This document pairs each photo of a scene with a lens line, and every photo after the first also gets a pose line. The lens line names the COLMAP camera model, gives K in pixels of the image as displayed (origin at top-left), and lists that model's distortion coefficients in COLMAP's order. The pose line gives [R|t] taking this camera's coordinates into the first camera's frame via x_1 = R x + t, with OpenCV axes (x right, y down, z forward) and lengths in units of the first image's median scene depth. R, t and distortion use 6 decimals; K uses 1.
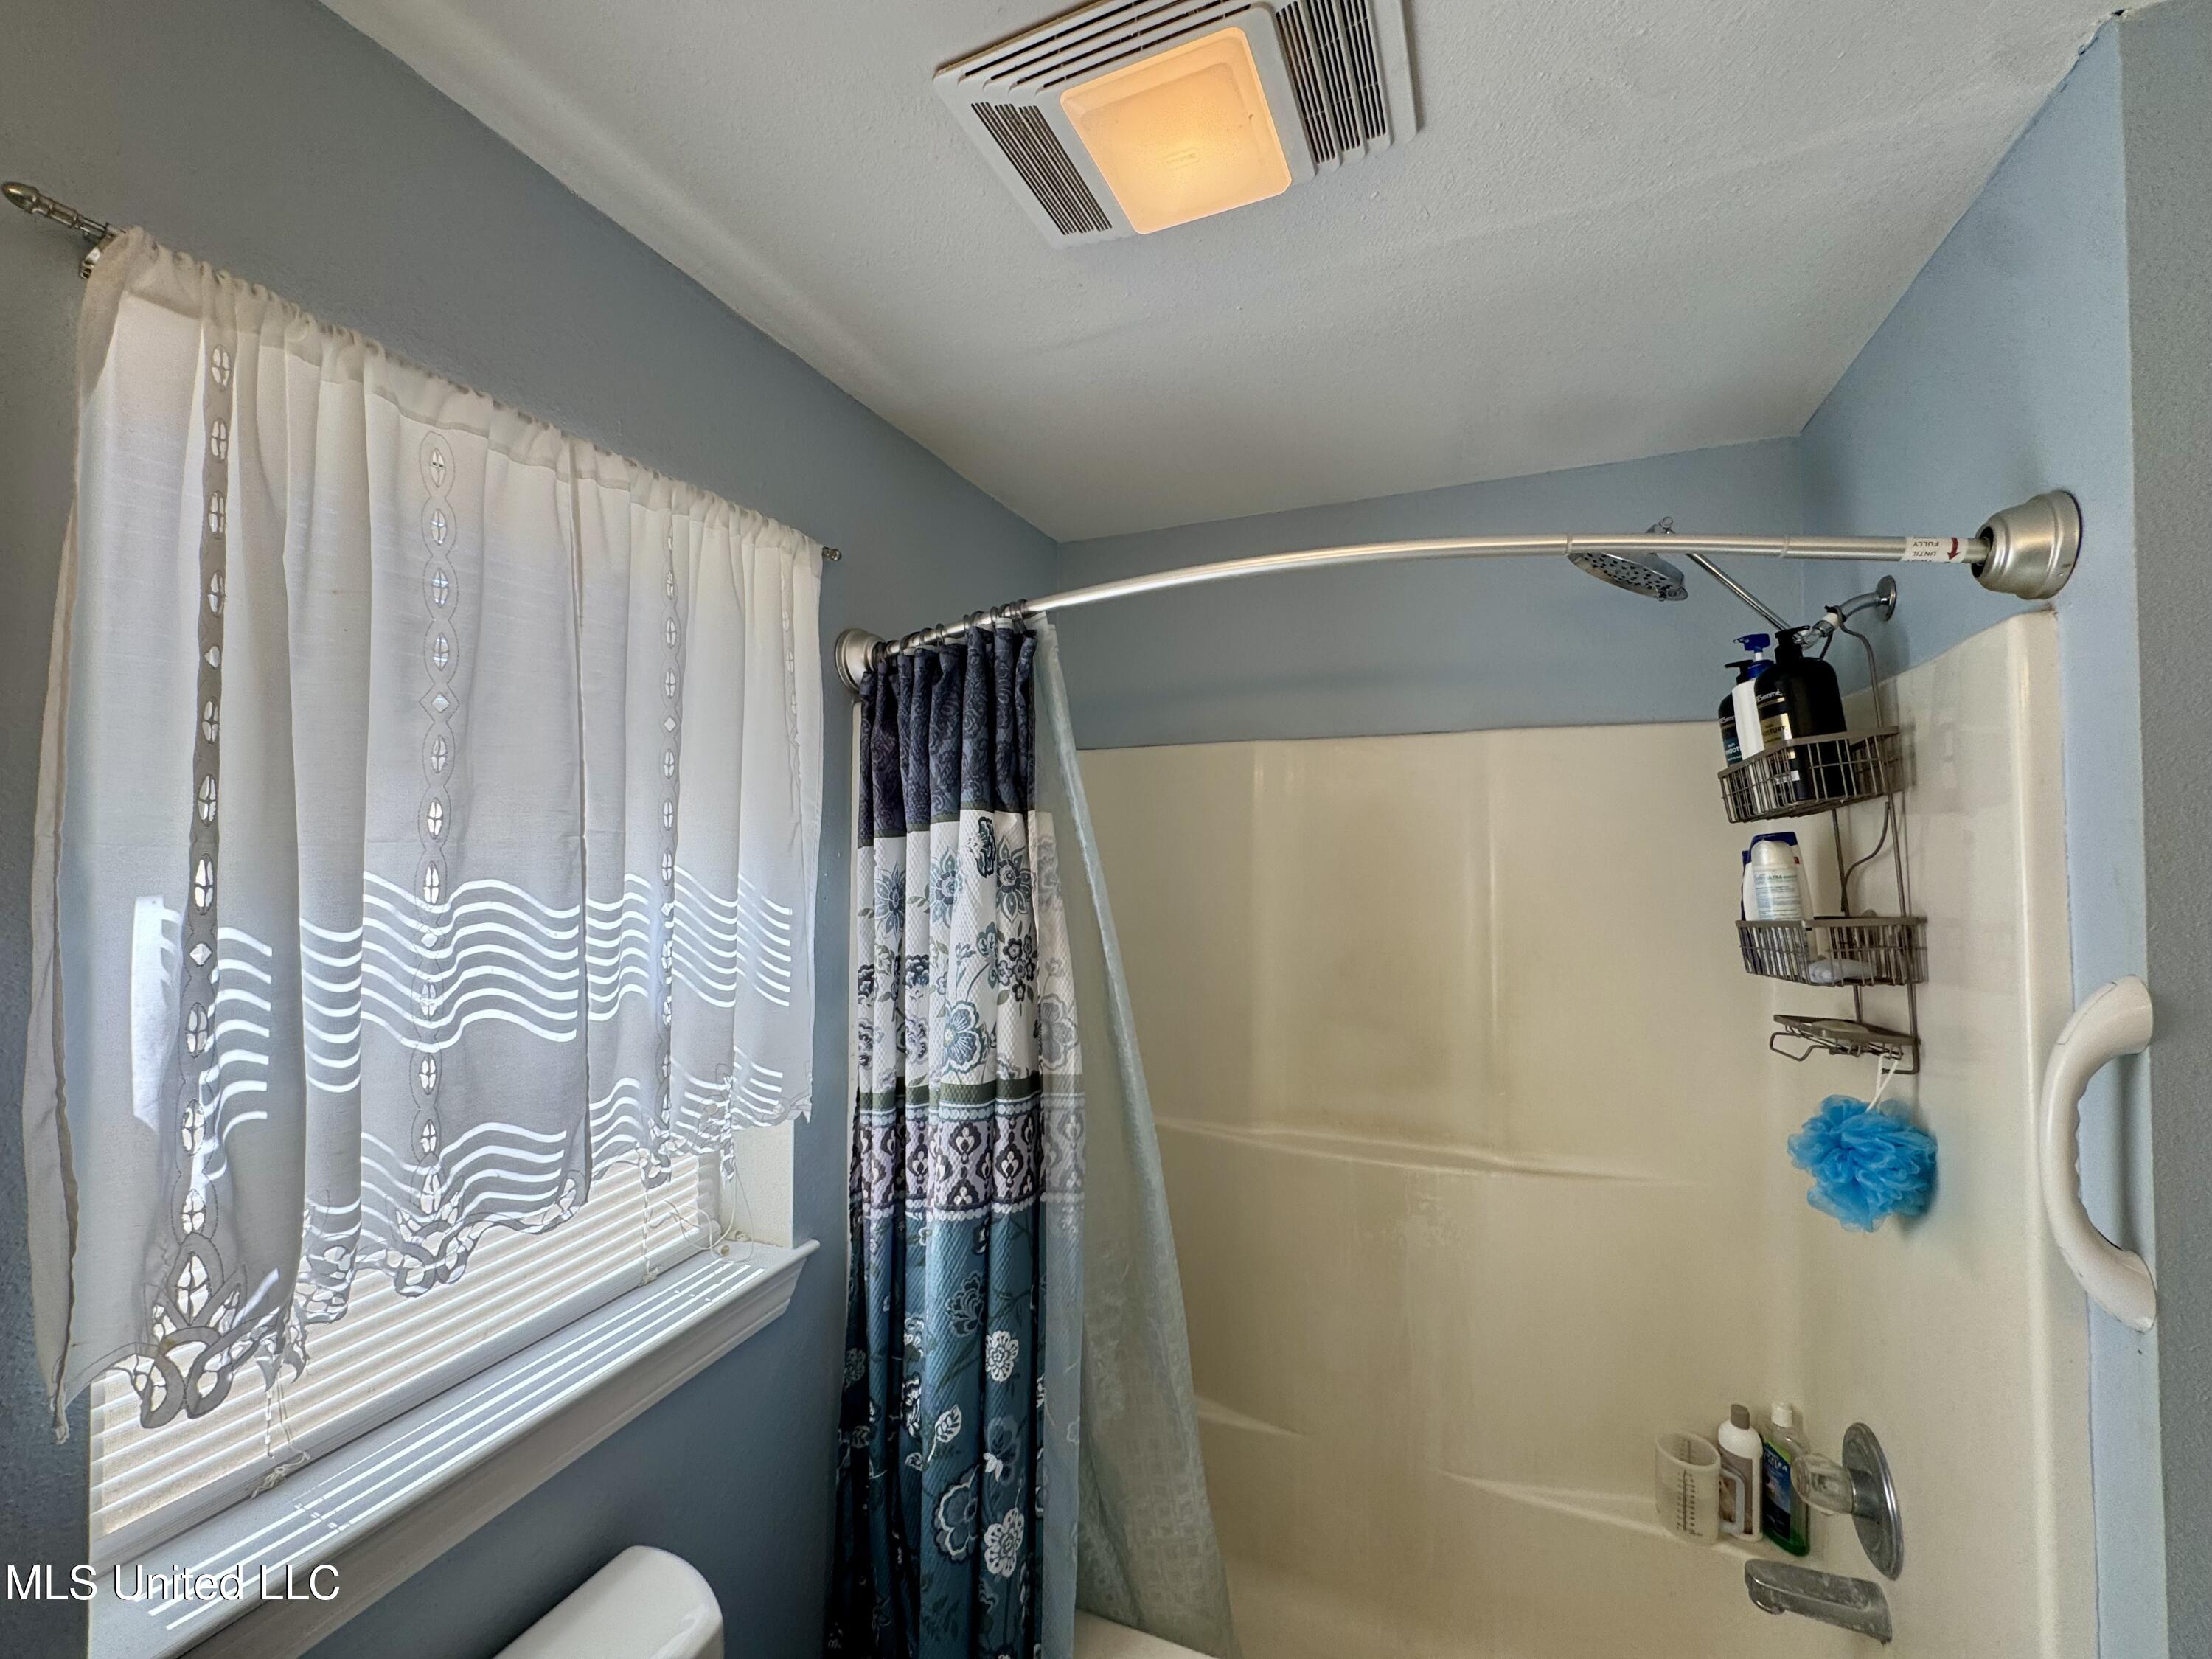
lens RADIAL K [[884.3, 0, 1108.8], [0, 884.3, 833.1], [0, 0, 1]] dist [-0.005913, 0.001120]
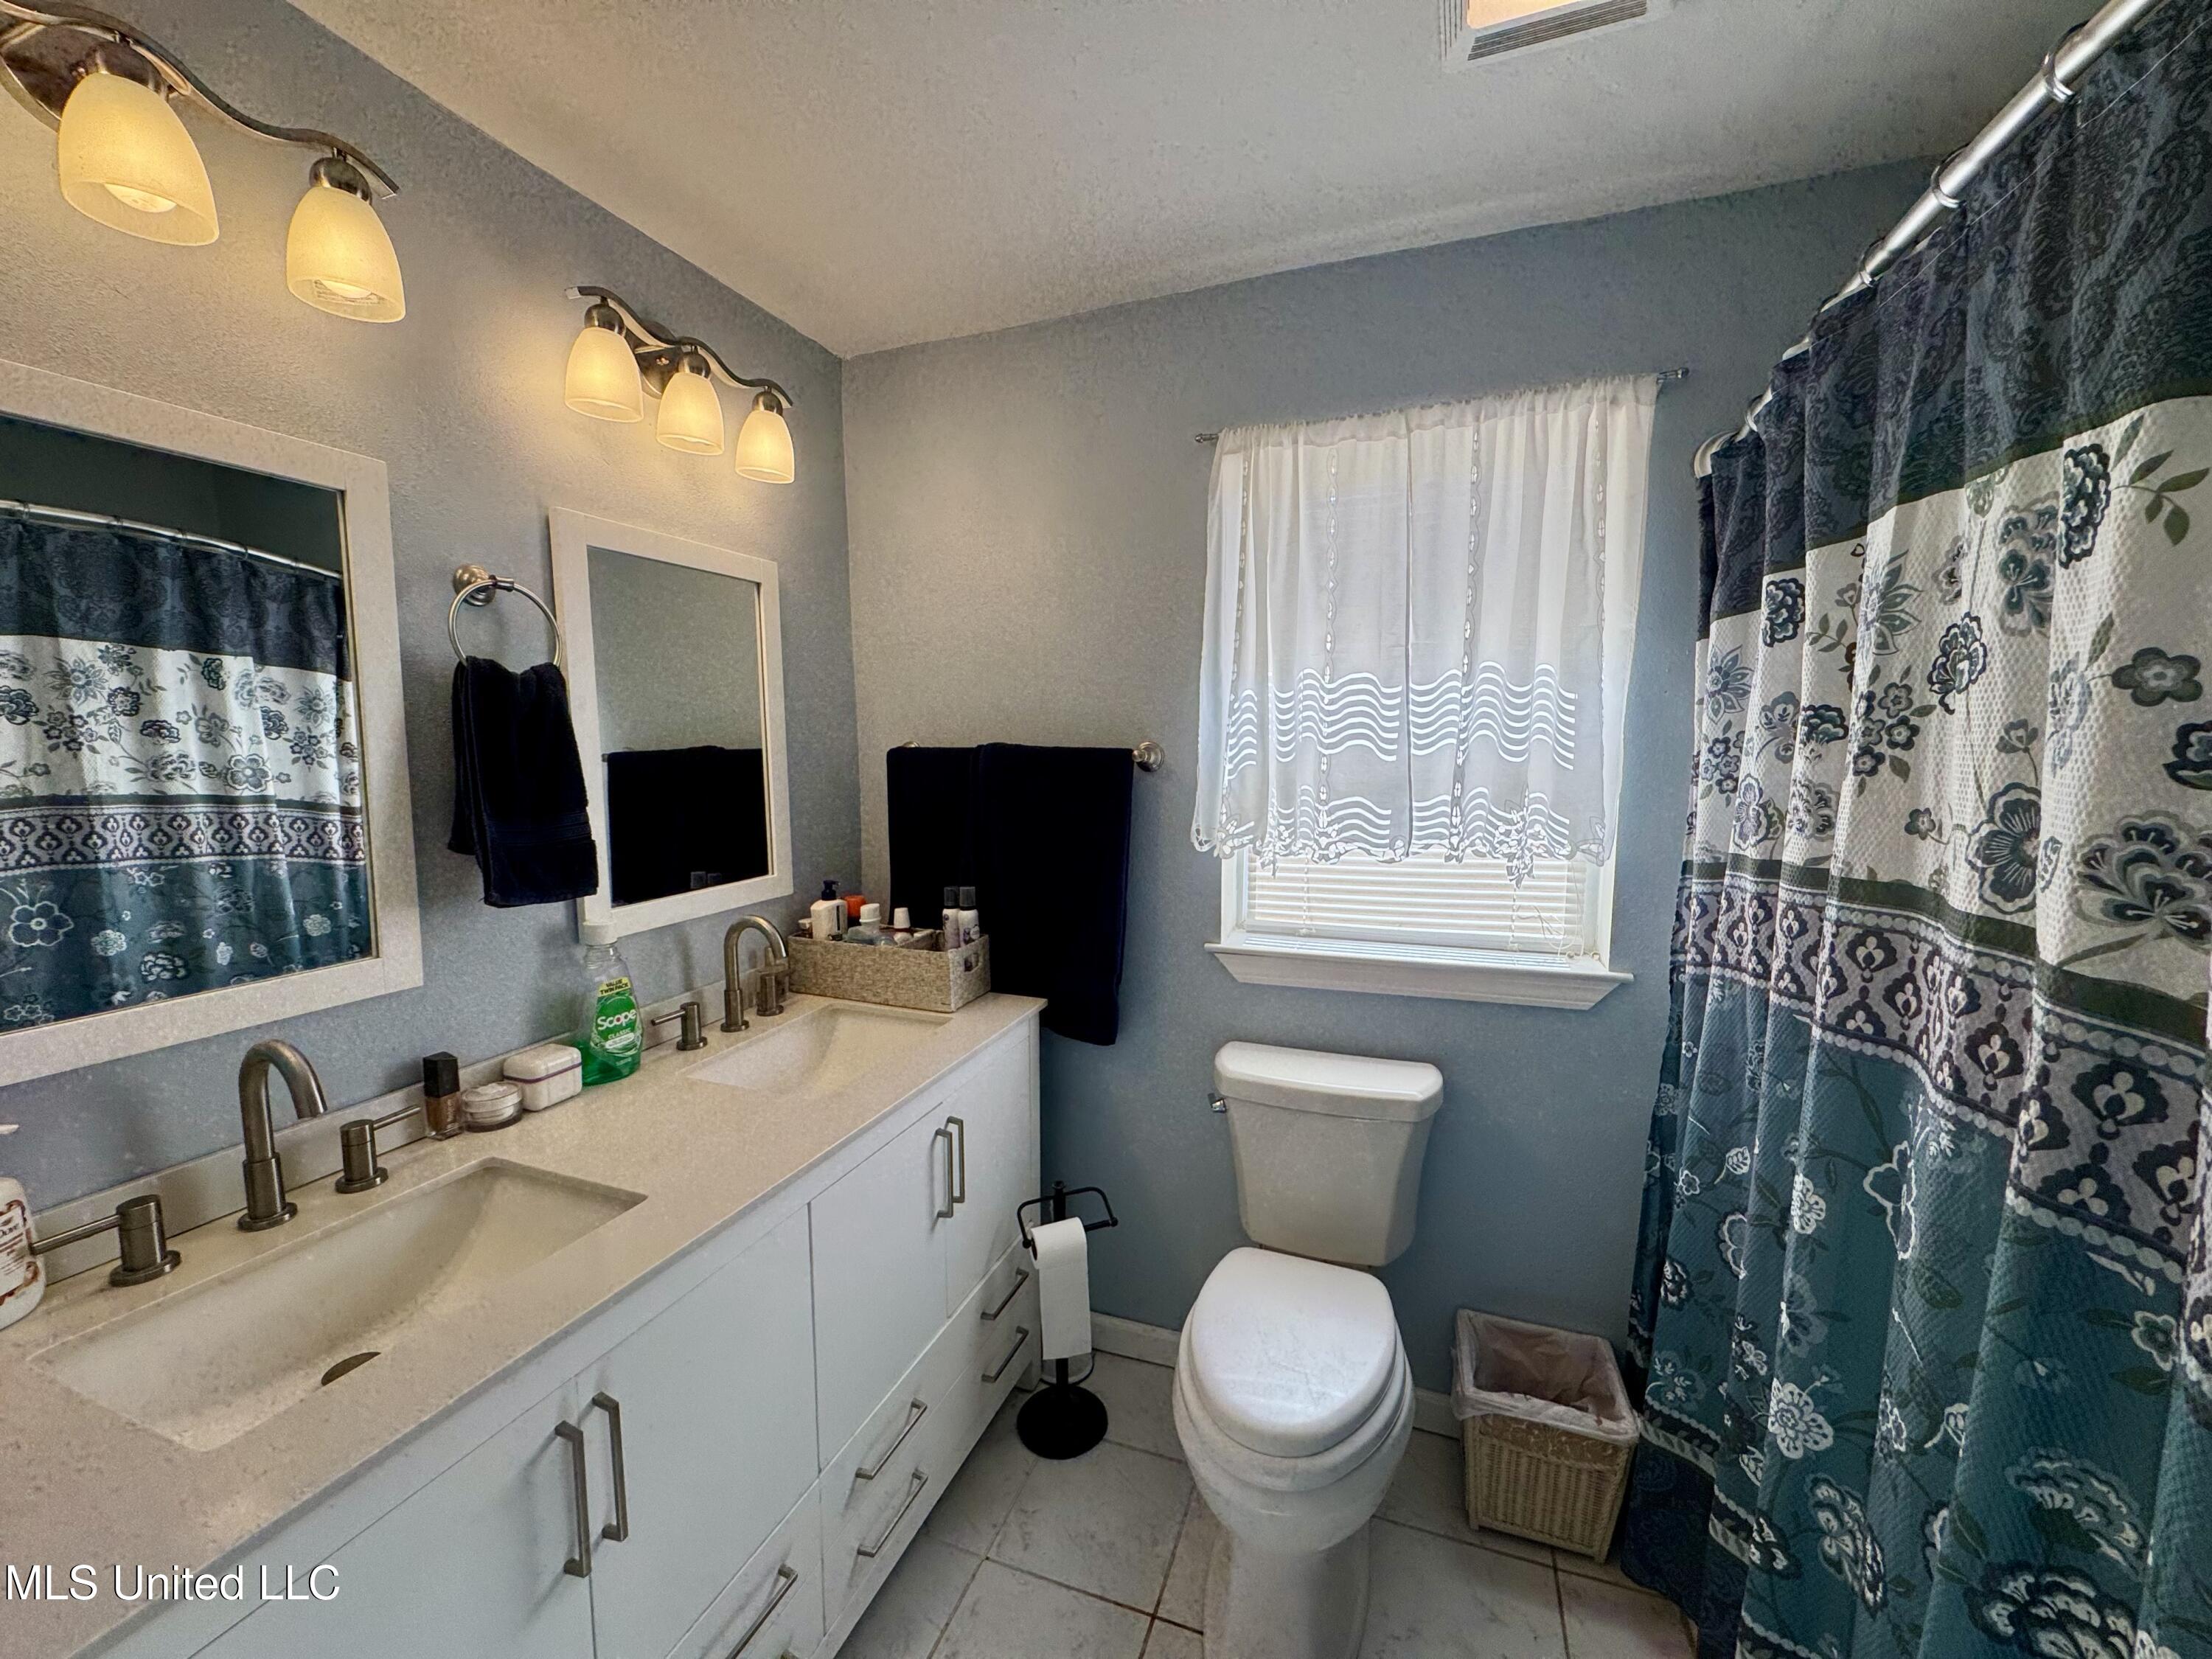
lens RADIAL K [[884.3, 0, 1101.3], [0, 884.3, 839.3], [0, 0, 1]] dist [-0.005913, 0.001120]
pose [[0.045467, 0.111356, -0.992740, 1.179152], [0.021557, 0.993427, 0.112421, 0.176708], [0.998733, -0.026512, 0.042768, 0.314945]]
